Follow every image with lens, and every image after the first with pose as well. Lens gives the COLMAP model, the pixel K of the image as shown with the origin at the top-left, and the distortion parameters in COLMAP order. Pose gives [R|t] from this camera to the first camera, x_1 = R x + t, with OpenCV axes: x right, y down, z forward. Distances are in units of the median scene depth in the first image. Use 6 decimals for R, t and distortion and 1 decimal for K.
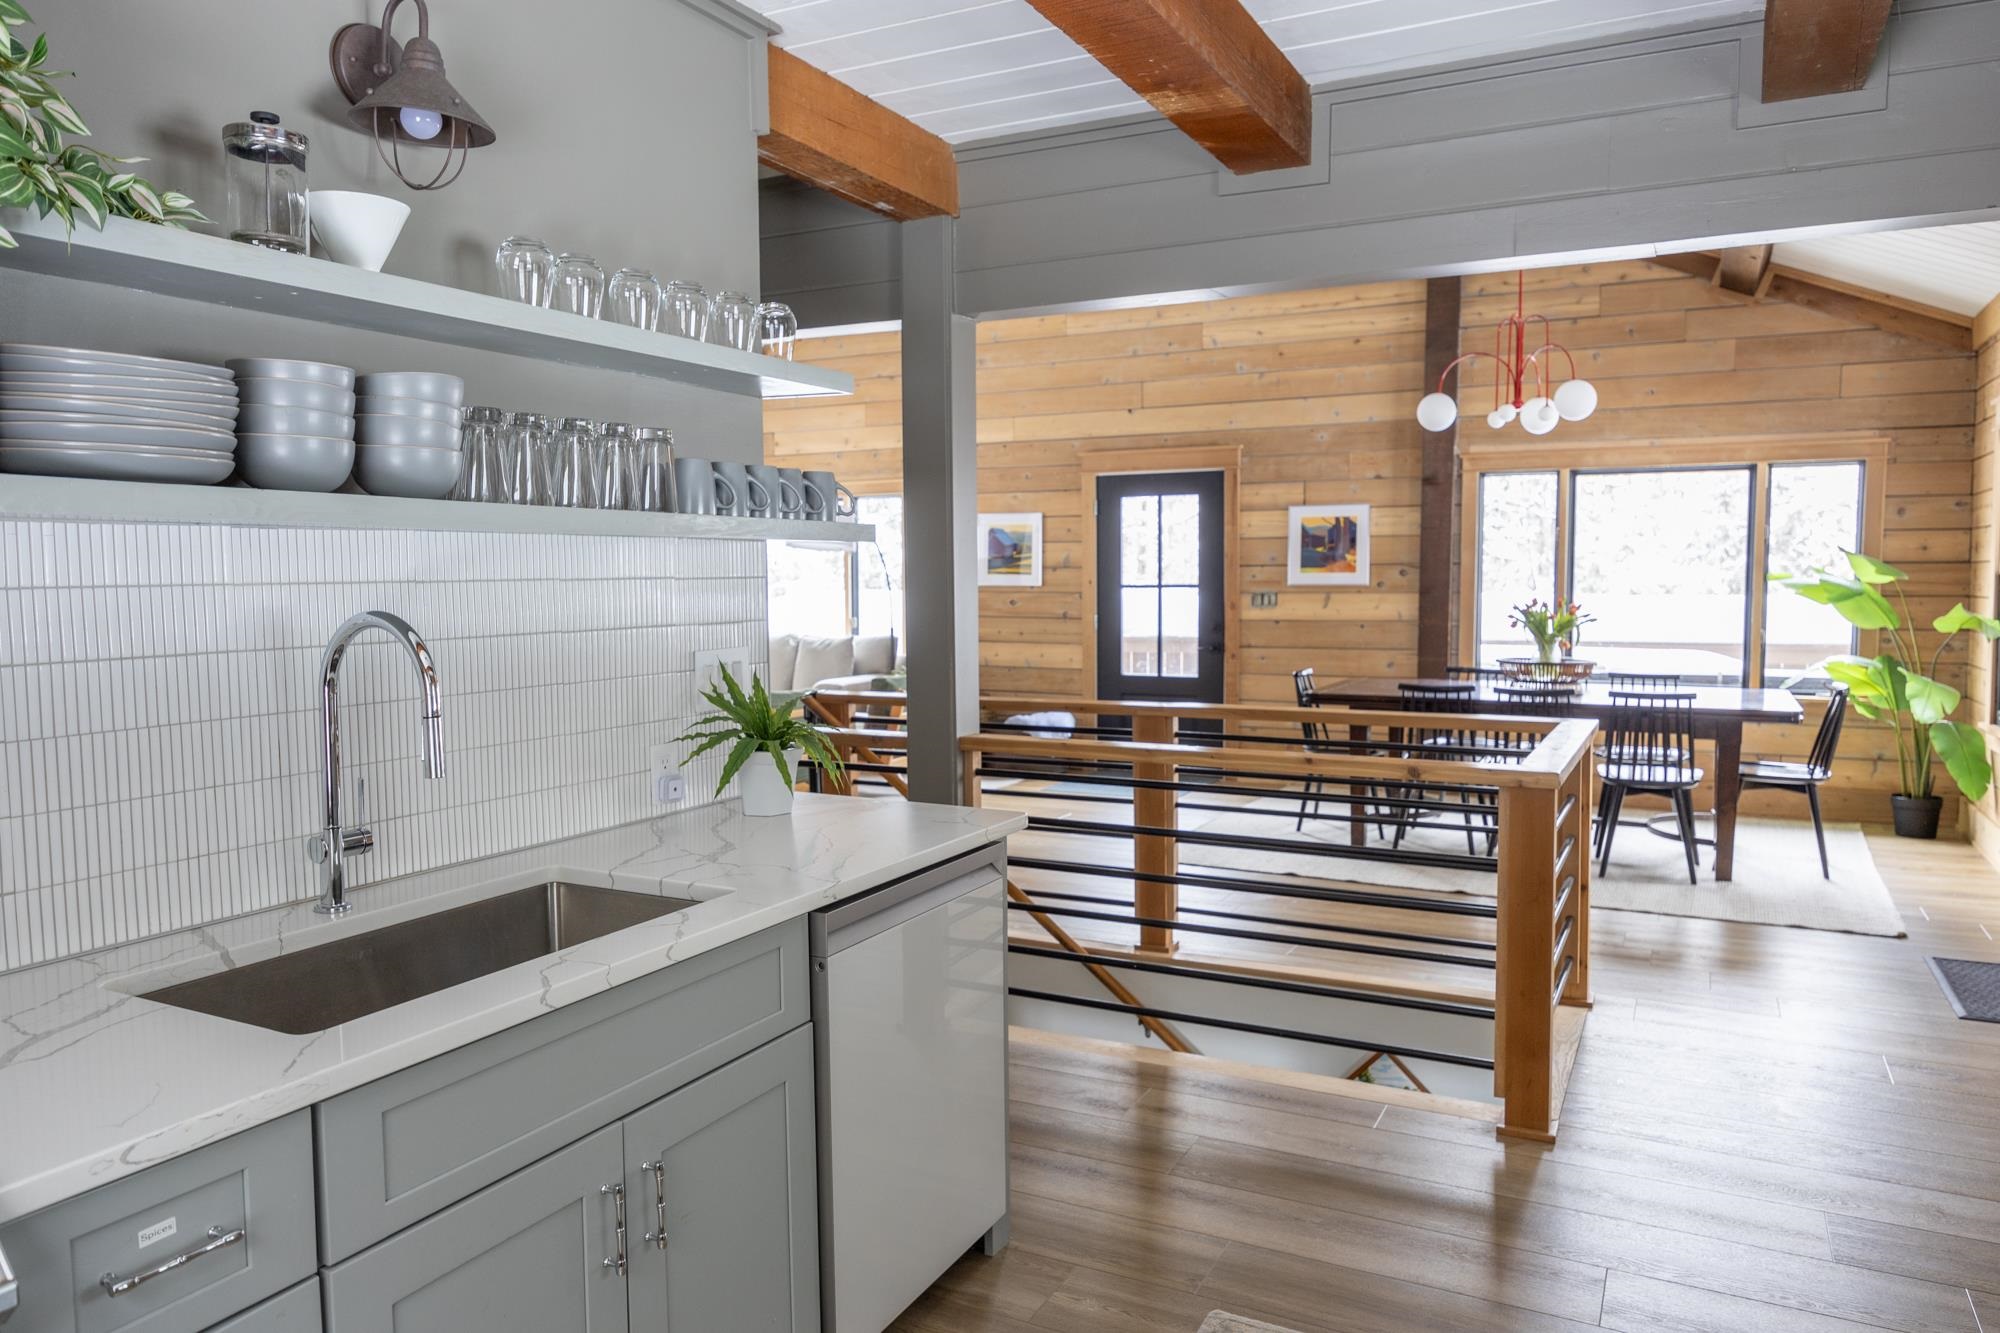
lens RADIAL K [[1369.5, 0, 1000.0], [0, 1369.5, 666.5], [0, 0, 1]] dist [0.005598, 0.001335]
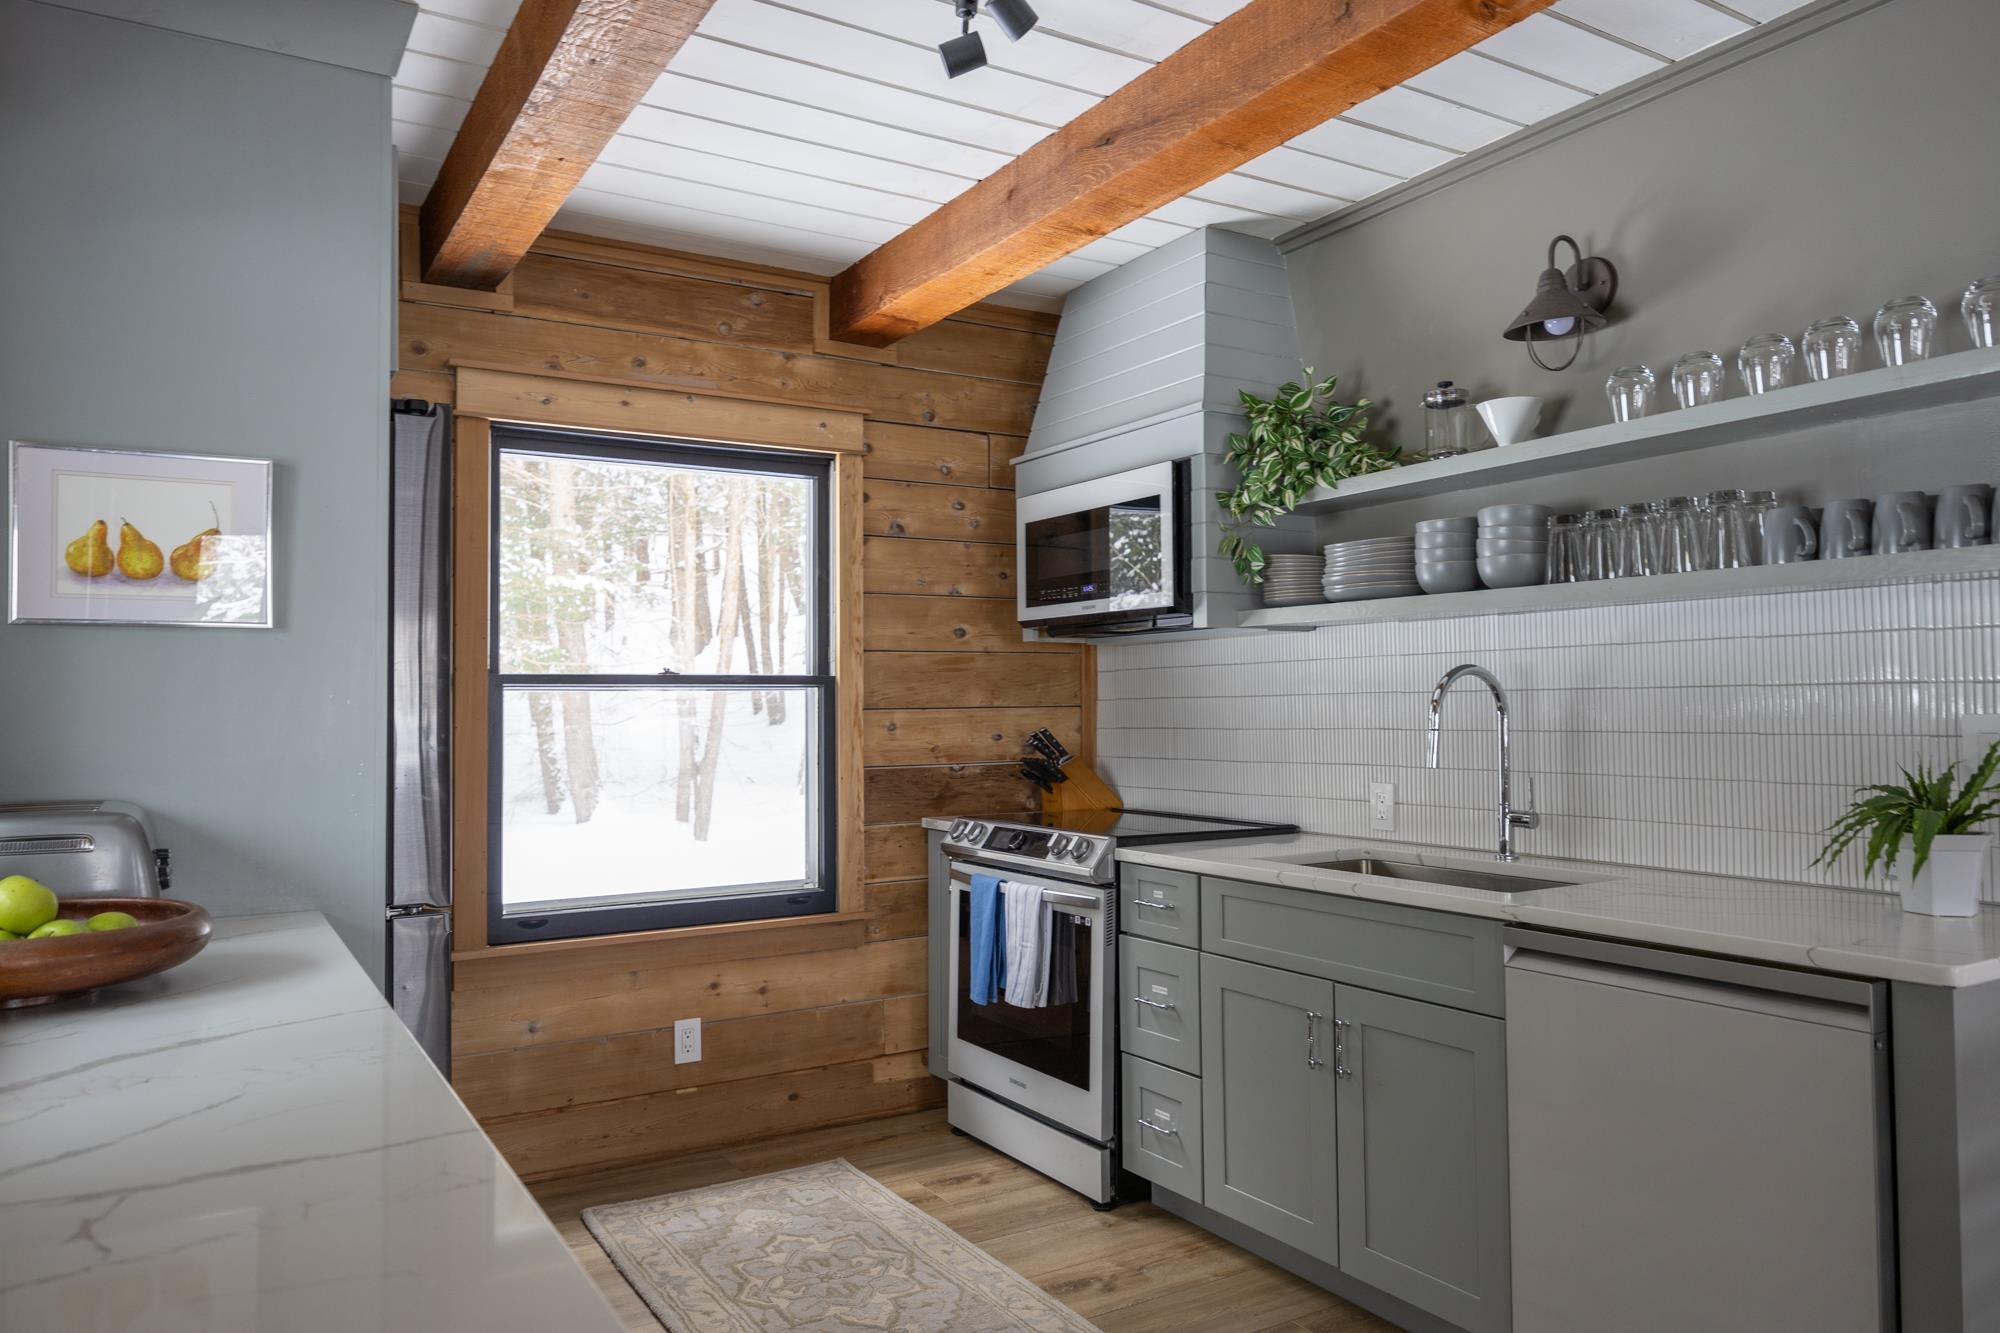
lens RADIAL K [[1369.5, 0, 1000.0], [0, 1369.5, 666.5], [0, 0, 1]] dist [0.005598, 0.001335]
pose [[-0.523581, -0.023897, -0.851640, 1.235596], [-0.055314, 0.998451, 0.005990, -0.018248], [0.850178, 0.050244, -0.524092, 1.434410]]
